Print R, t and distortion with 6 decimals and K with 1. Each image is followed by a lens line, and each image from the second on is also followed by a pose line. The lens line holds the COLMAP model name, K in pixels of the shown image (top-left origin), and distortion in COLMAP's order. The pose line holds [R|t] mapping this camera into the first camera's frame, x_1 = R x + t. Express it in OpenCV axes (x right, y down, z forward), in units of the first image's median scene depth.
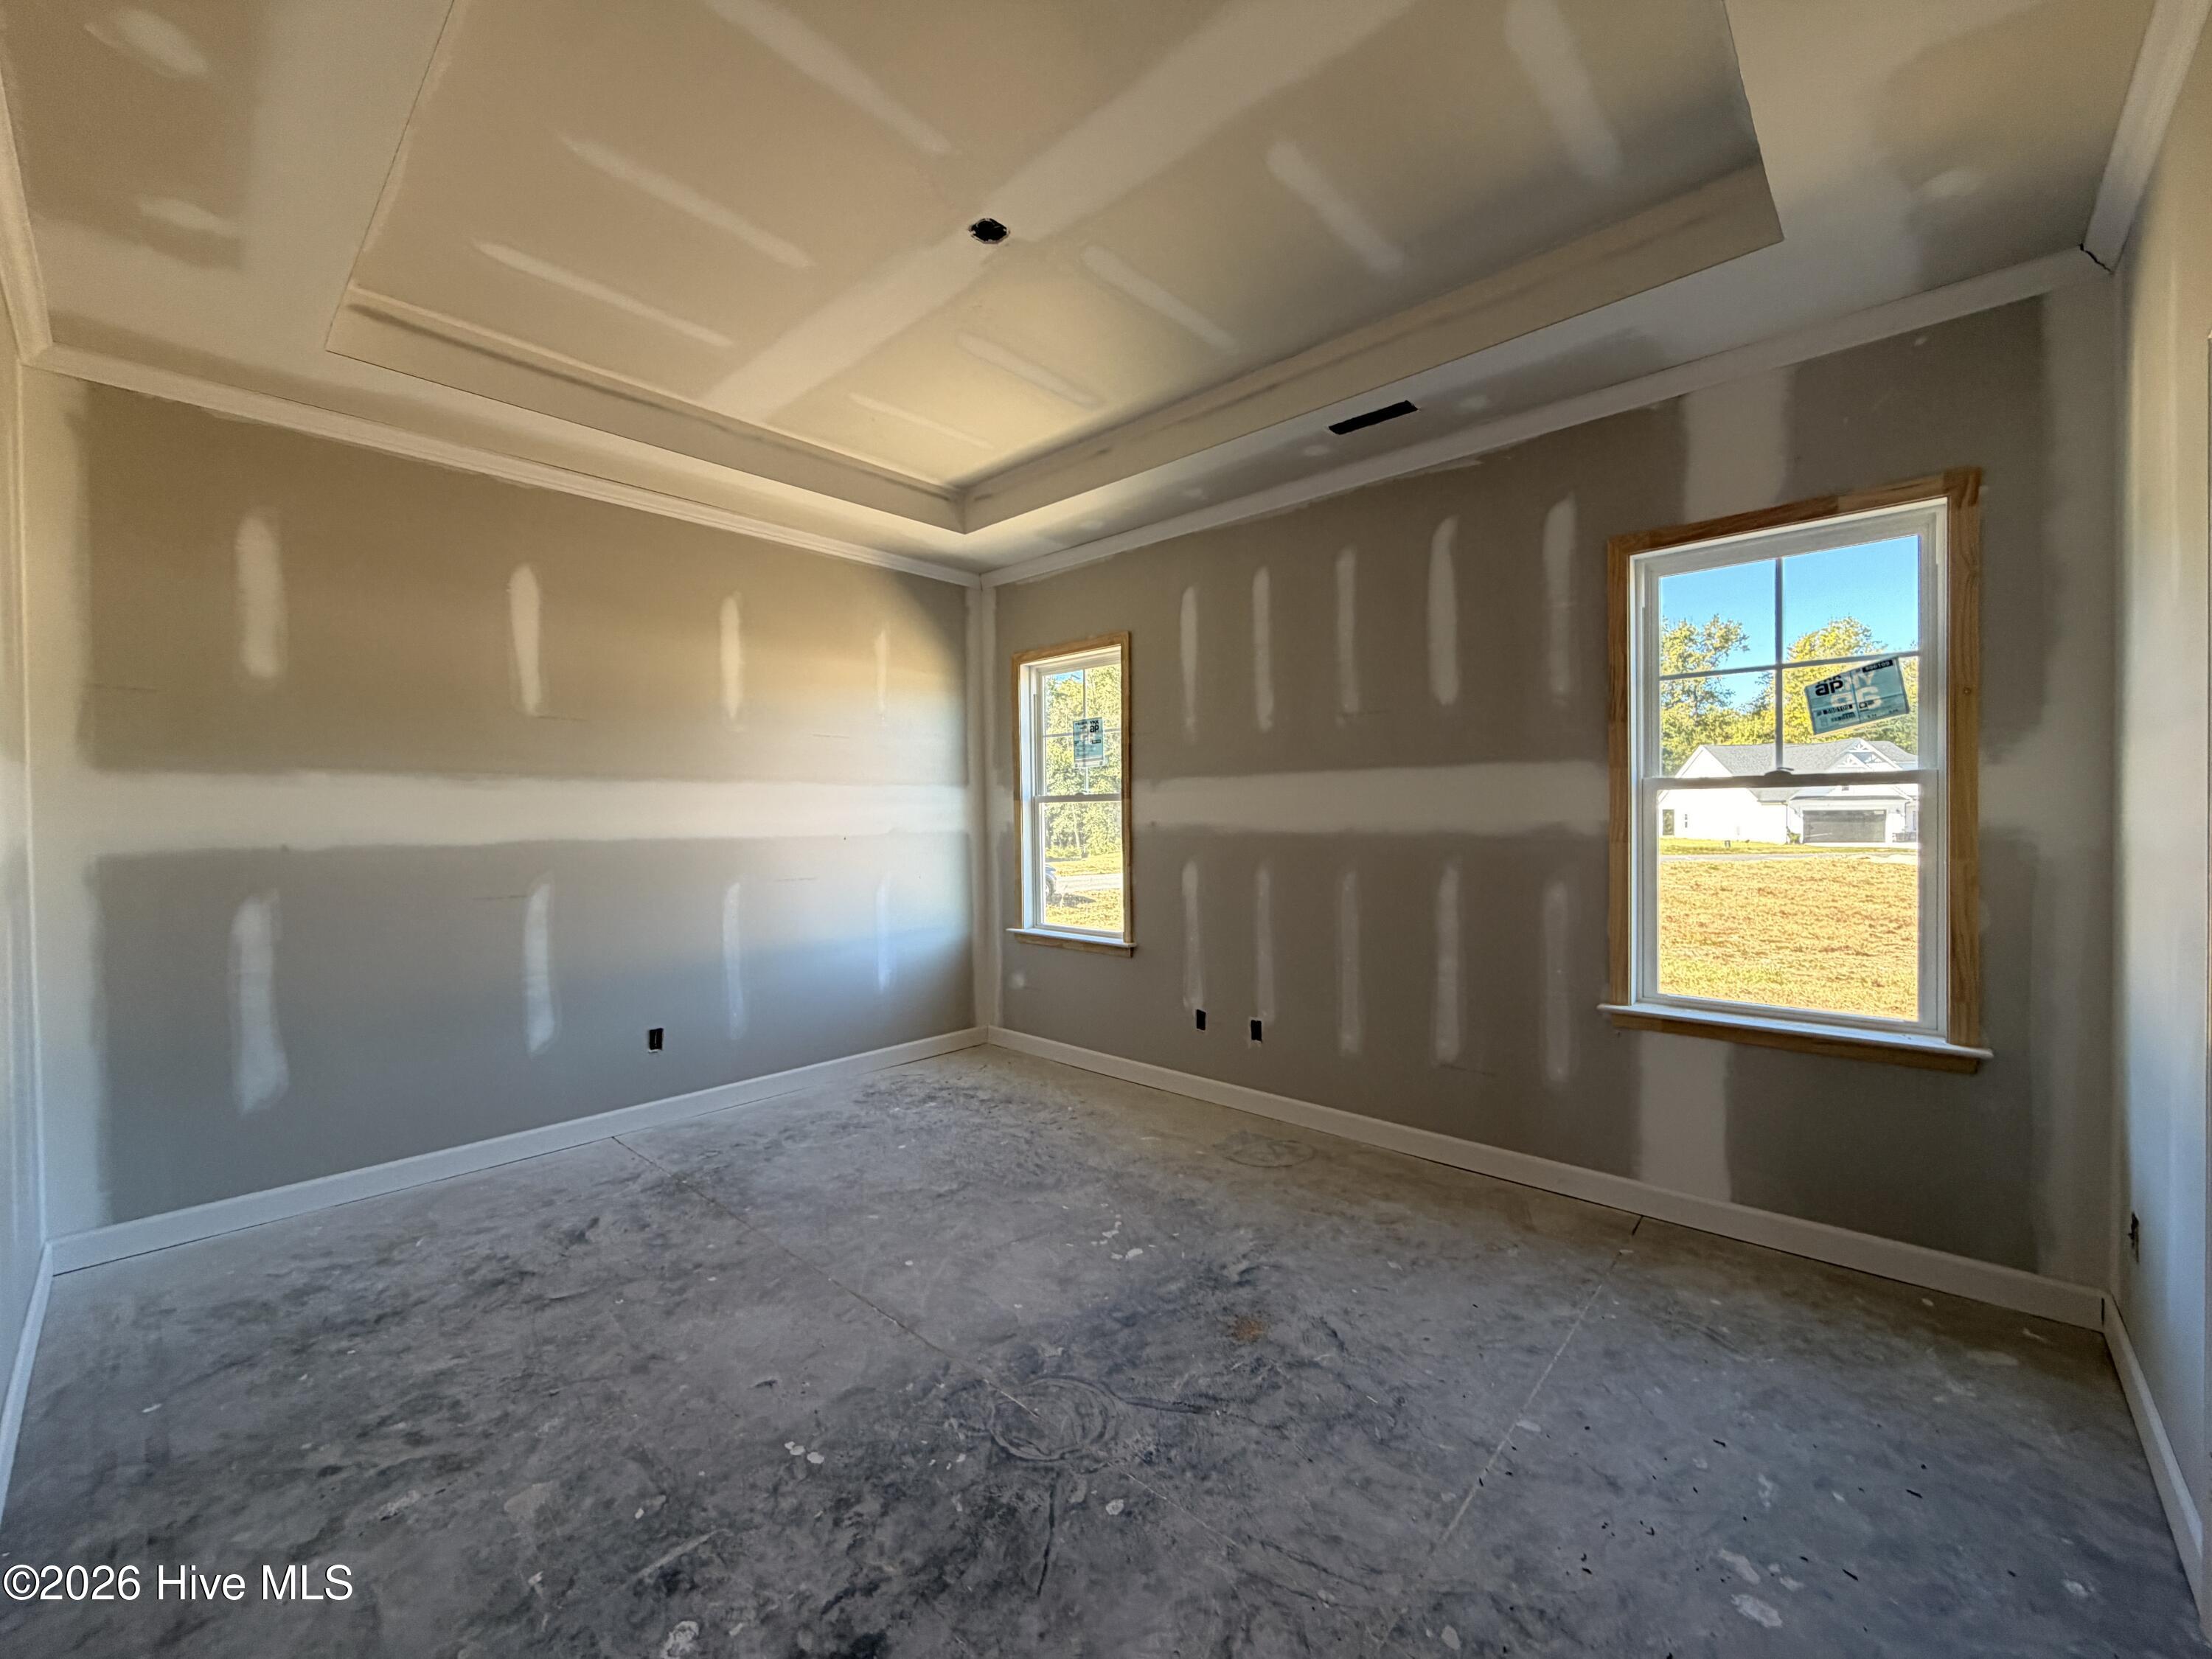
lens RADIAL K [[883.1, 0, 1100.2], [0, 883.1, 830.6], [0, 0, 1]] dist [-0.001410, 0.000769]
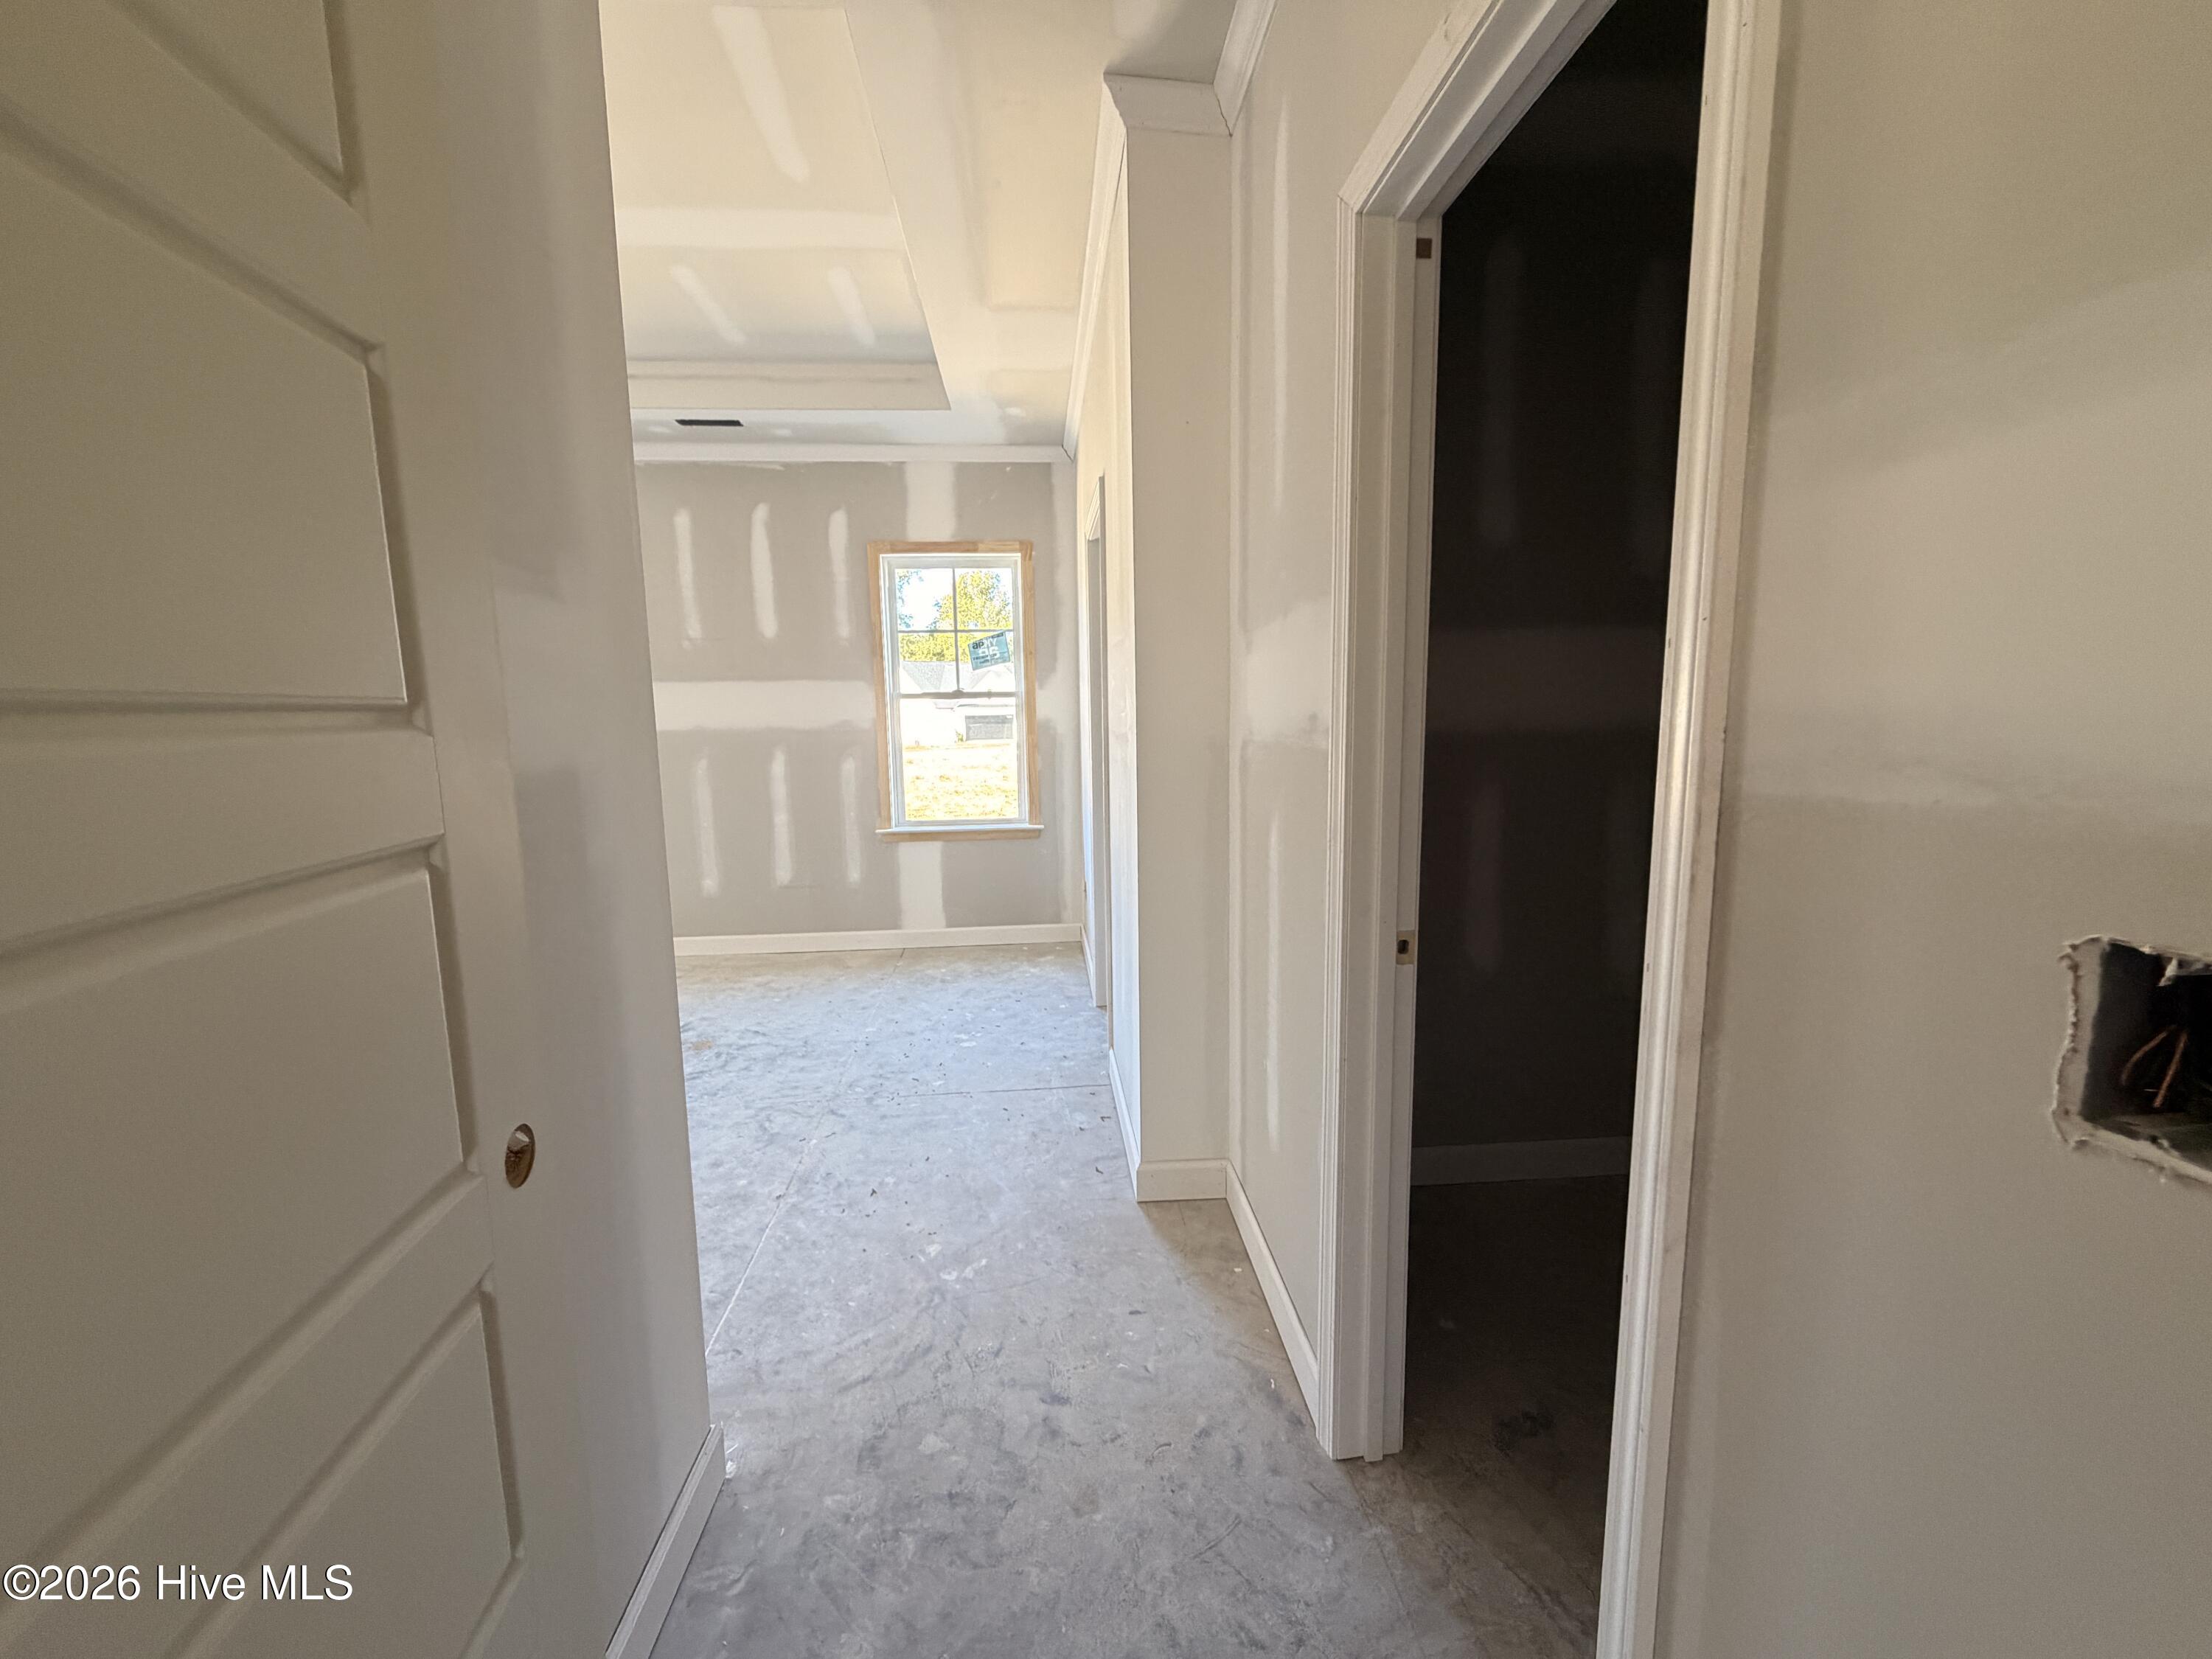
lens RADIAL K [[883.1, 0, 1100.2], [0, 883.1, 830.6], [0, 0, 1]] dist [-0.001410, 0.000769]
pose [[0.679483, -0.096513, 0.727316, -0.419646], [0.019023, 0.993294, 0.114036, 0.020337], [-0.733445, -0.063650, 0.676762, -0.508899]]
